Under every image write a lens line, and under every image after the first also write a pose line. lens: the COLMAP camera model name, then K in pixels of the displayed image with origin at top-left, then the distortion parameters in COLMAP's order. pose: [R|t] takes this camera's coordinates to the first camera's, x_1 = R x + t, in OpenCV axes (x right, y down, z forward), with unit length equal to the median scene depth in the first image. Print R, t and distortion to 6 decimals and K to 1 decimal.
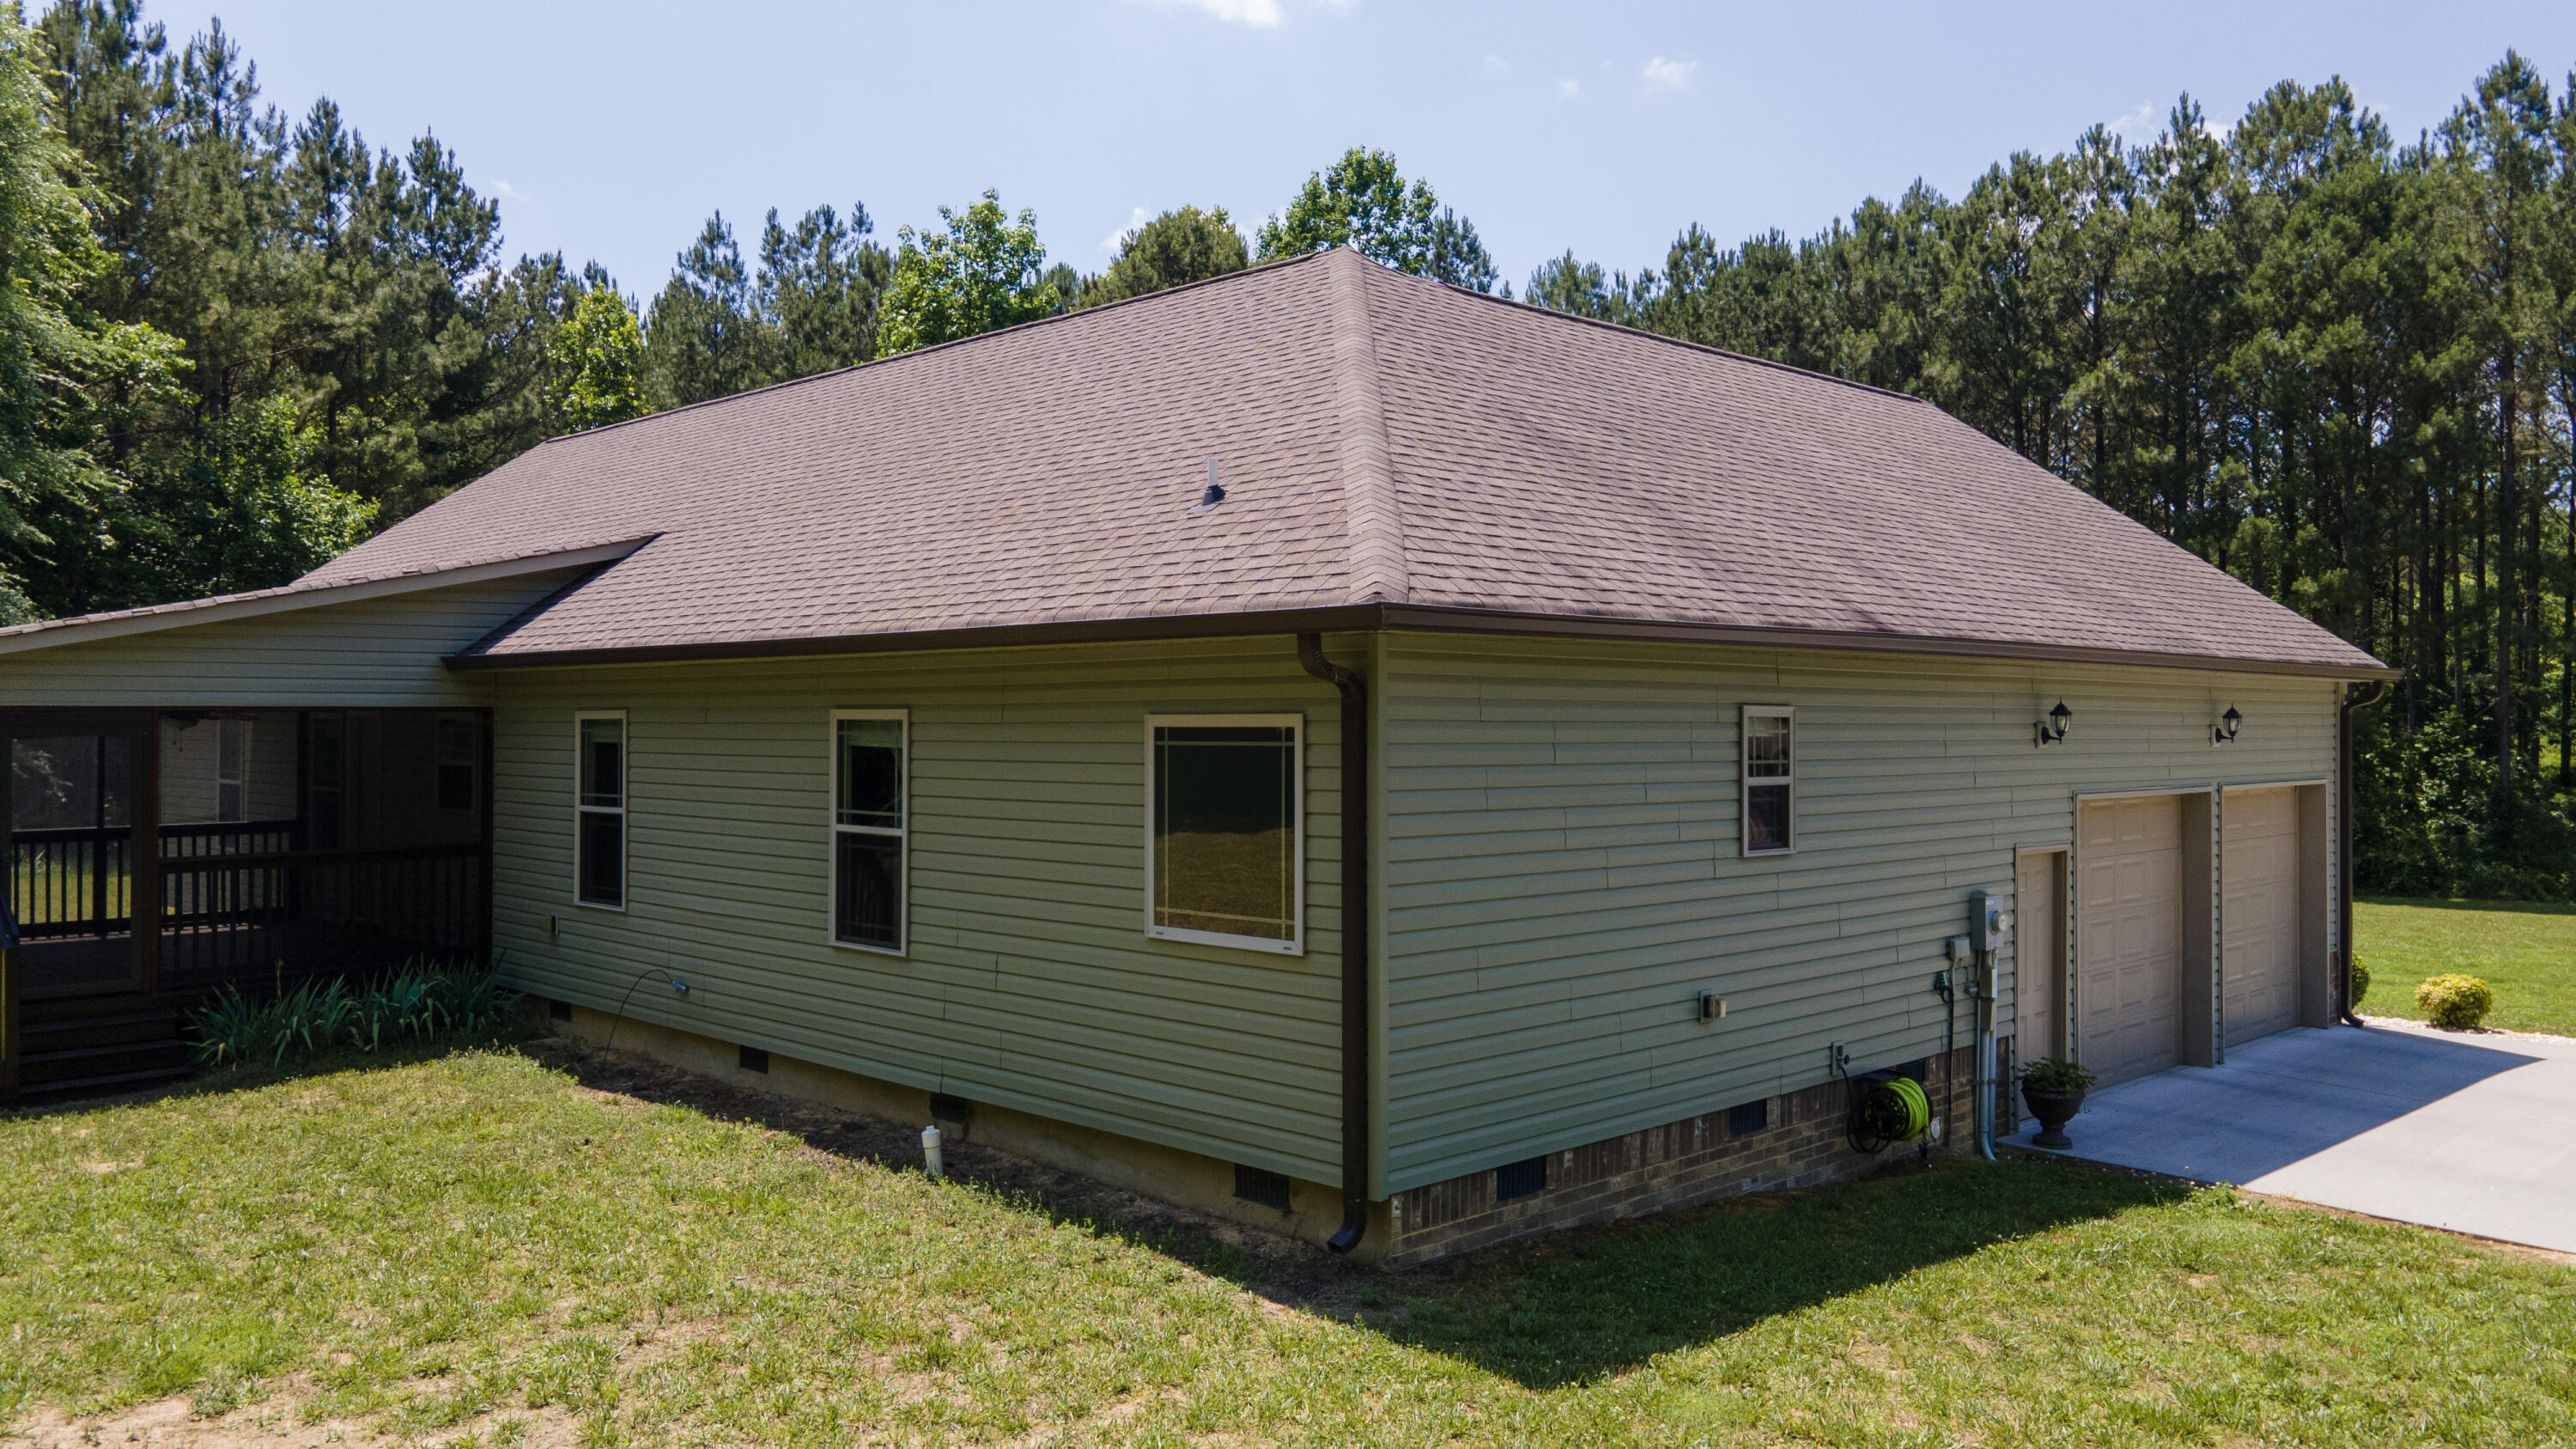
lens RADIAL K [[1878.3, 0, 1288.0], [0, 1878.3, 724.5], [0, 0, 1]] dist [0.042940, -0.001397]
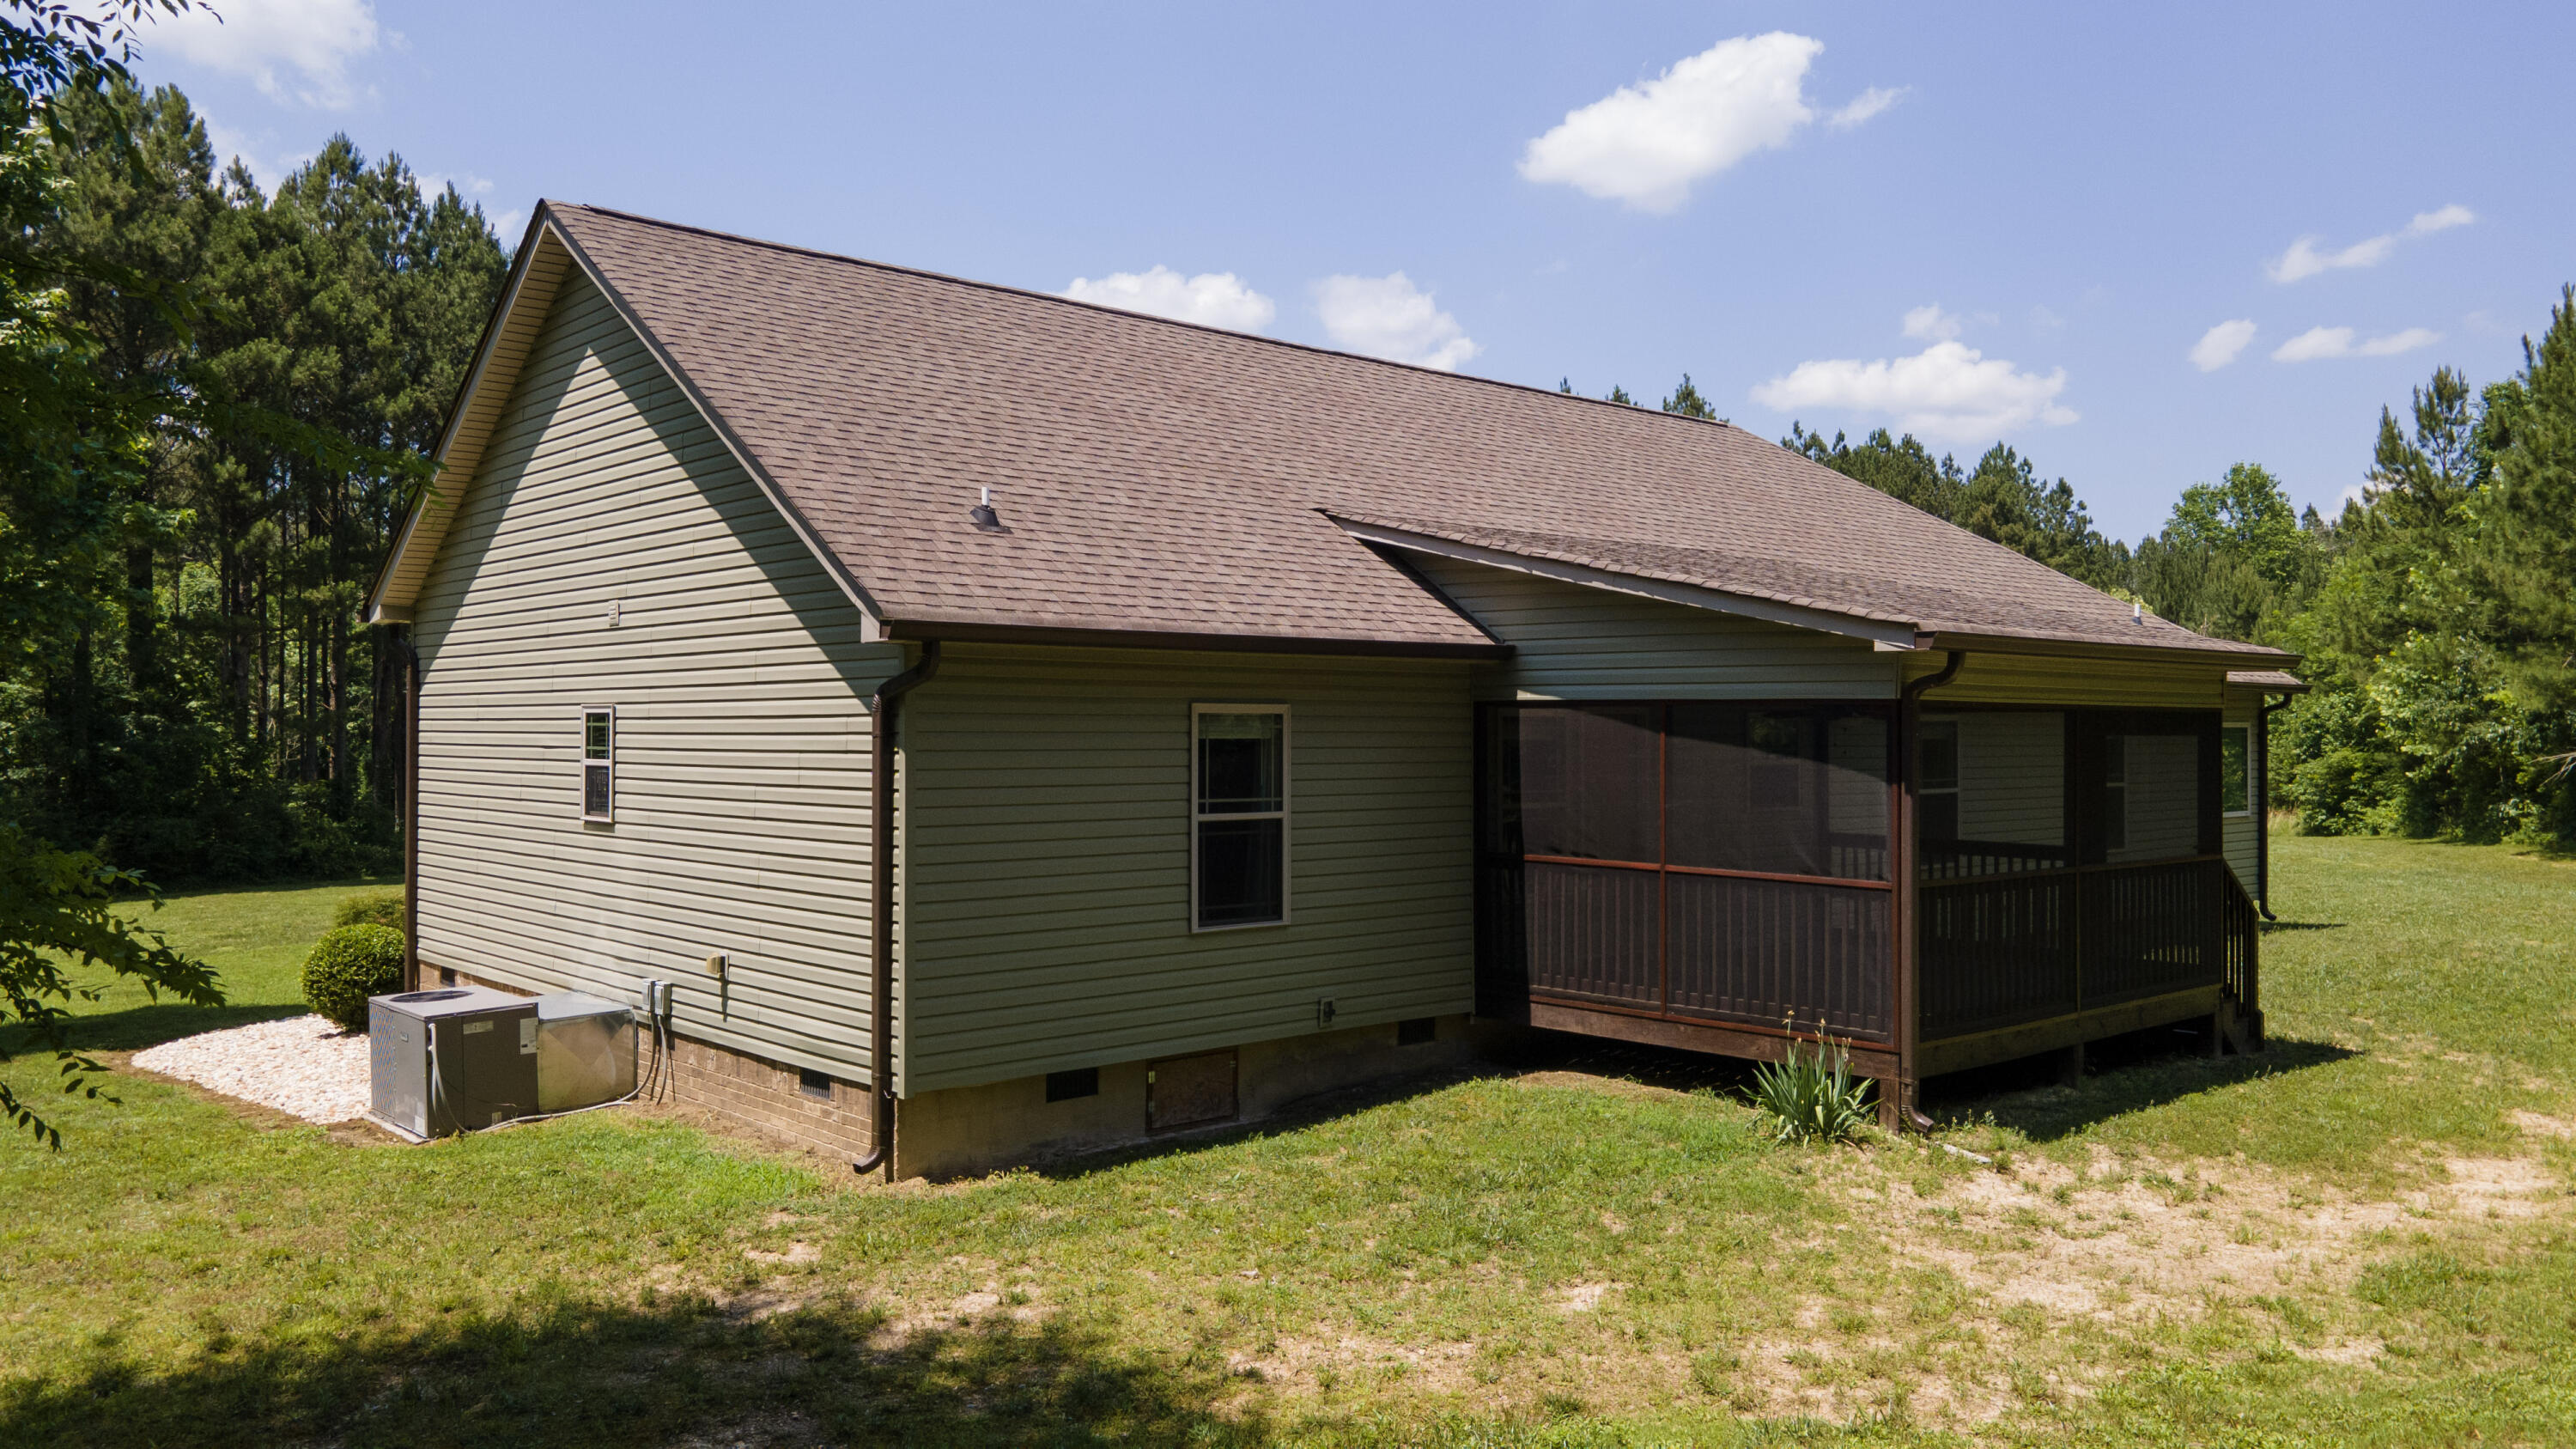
lens RADIAL K [[1878.3, 0, 1288.0], [0, 1878.3, 724.5], [0, 0, 1]] dist [0.042940, -0.001397]
pose [[0.034549, 0.027827, 0.999016, -1.269087], [0.022270, 0.999343, -0.028607, 0.034319], [-0.999155, 0.023236, 0.033906, 0.915840]]
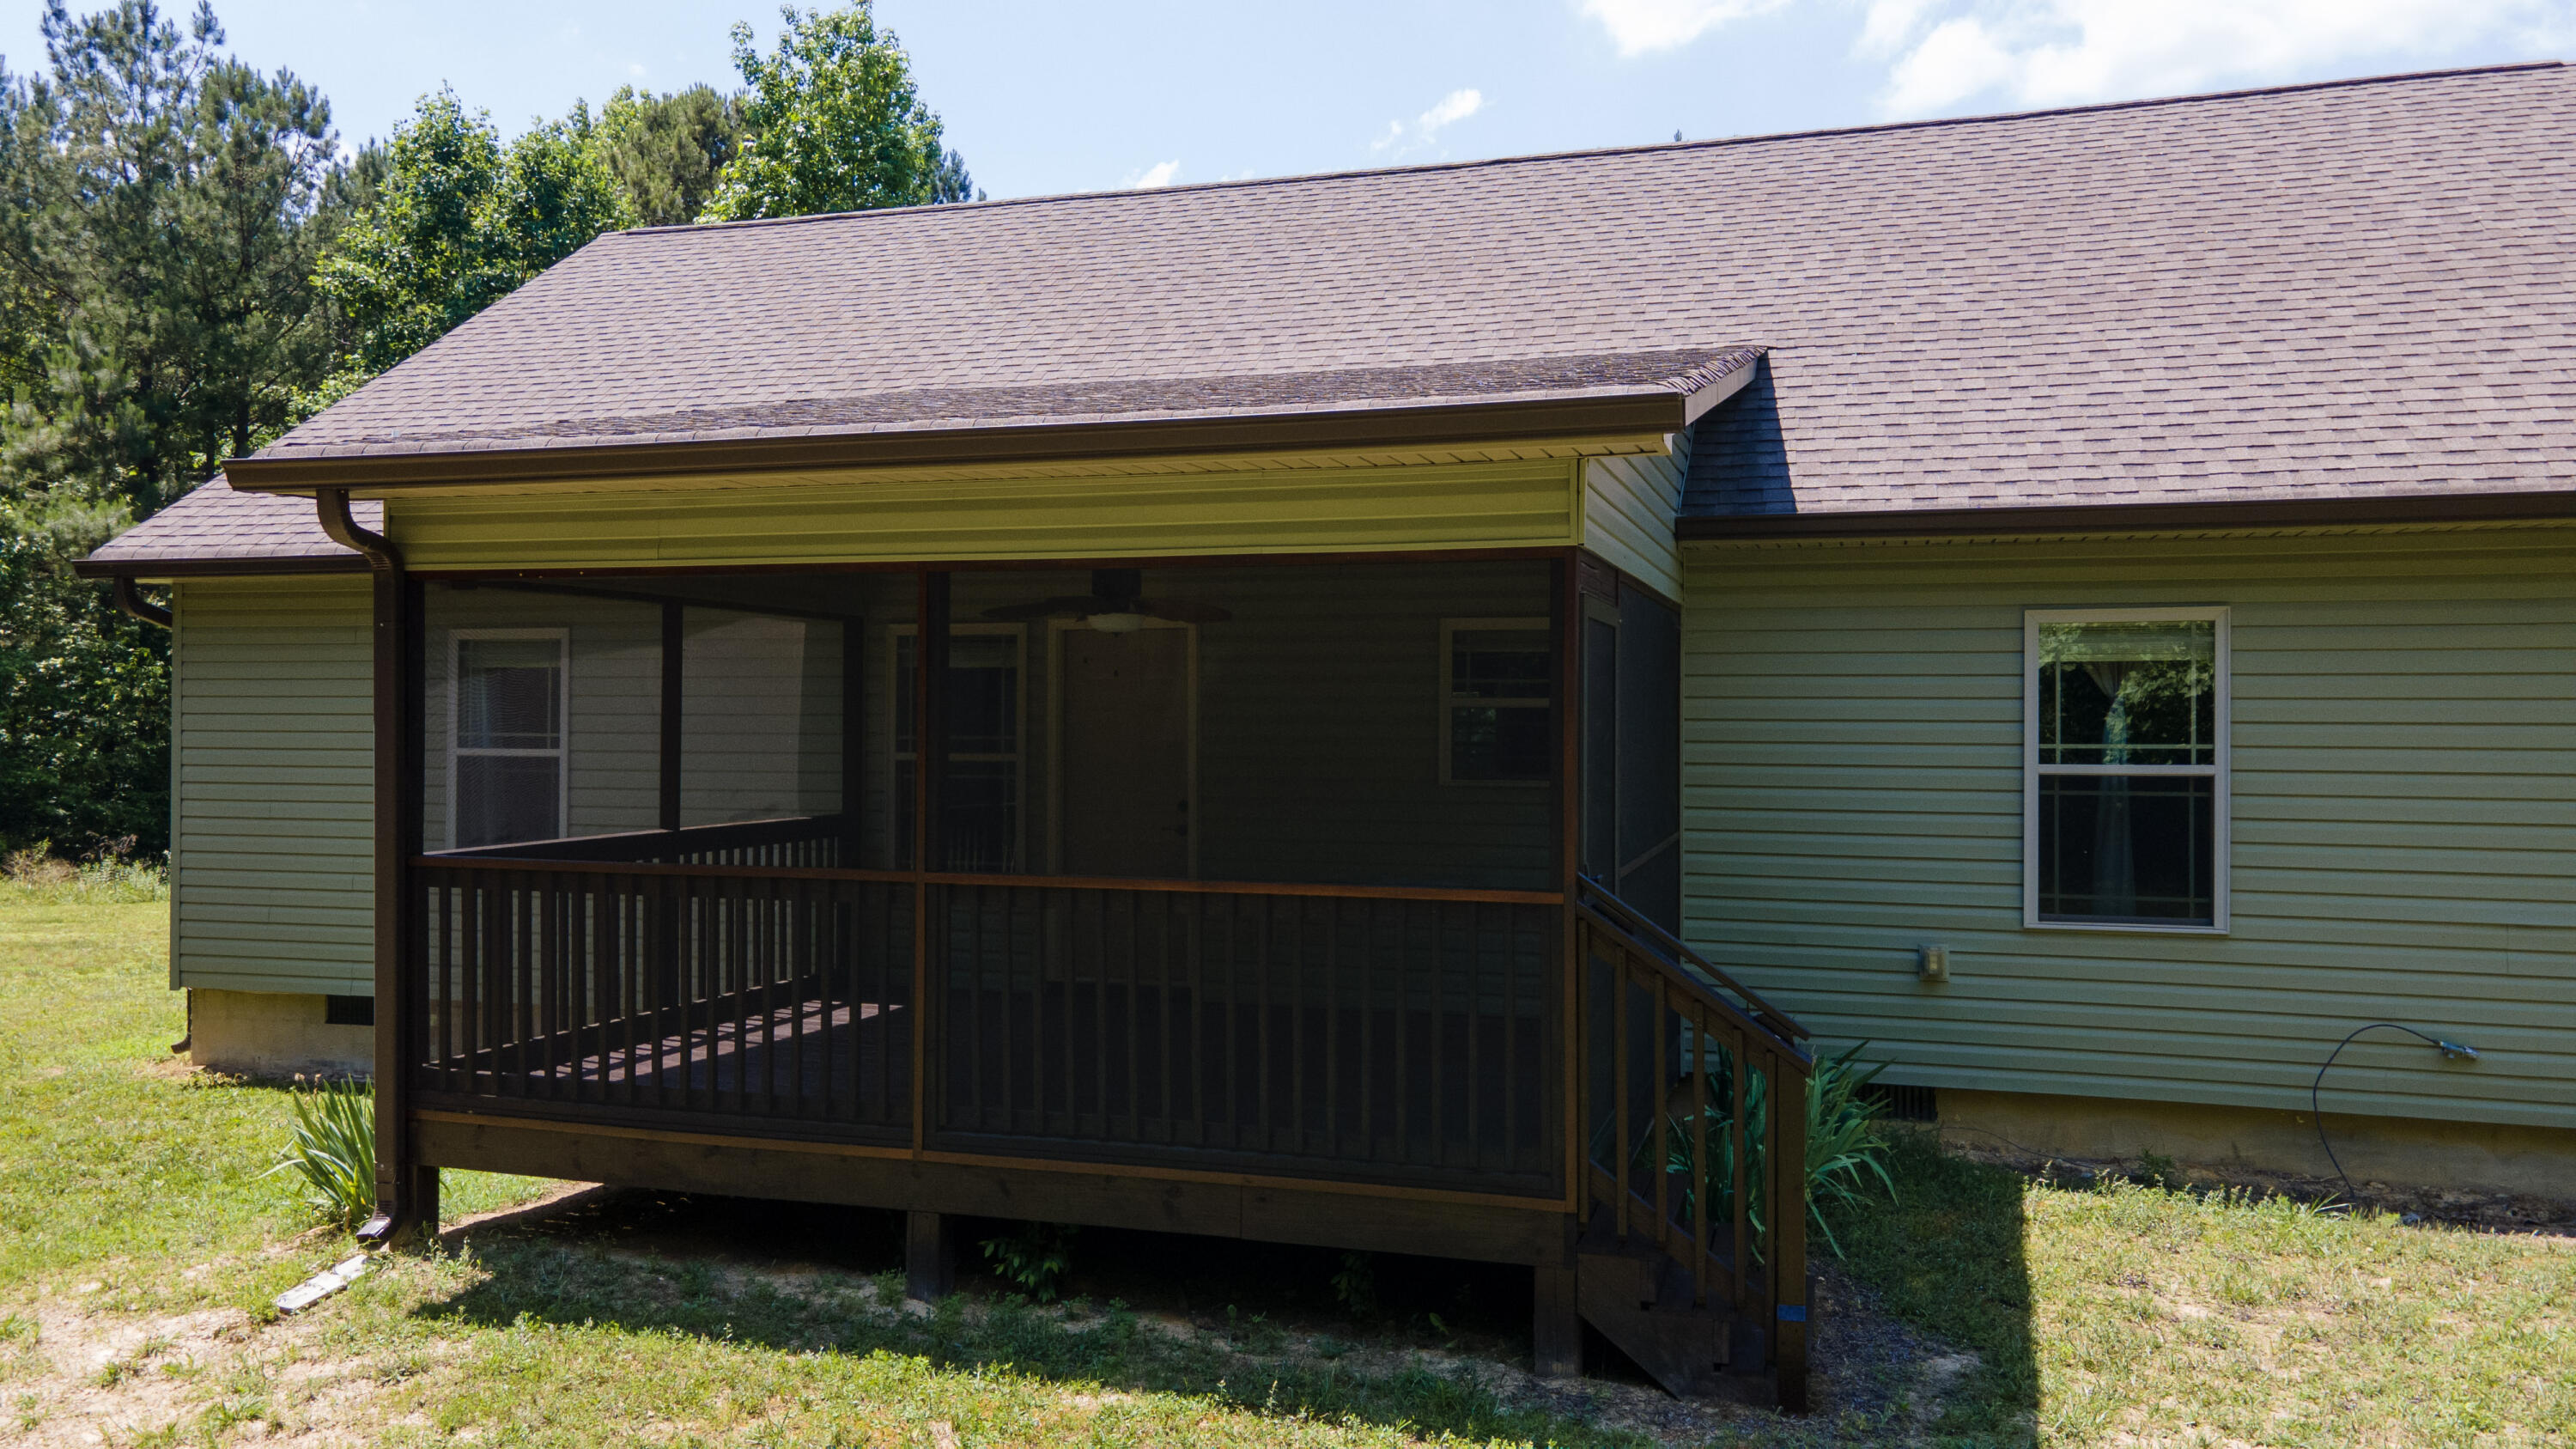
lens RADIAL K [[1878.3, 0, 1288.0], [0, 1878.3, 724.5], [0, 0, 1]] dist [0.042940, -0.001397]
pose [[0.870296, -0.000071, 0.492530, -0.867973], [0.000005, 1.000000, 0.000134, 0.037029], [-0.492530, -0.000114, 0.870296, 0.495306]]
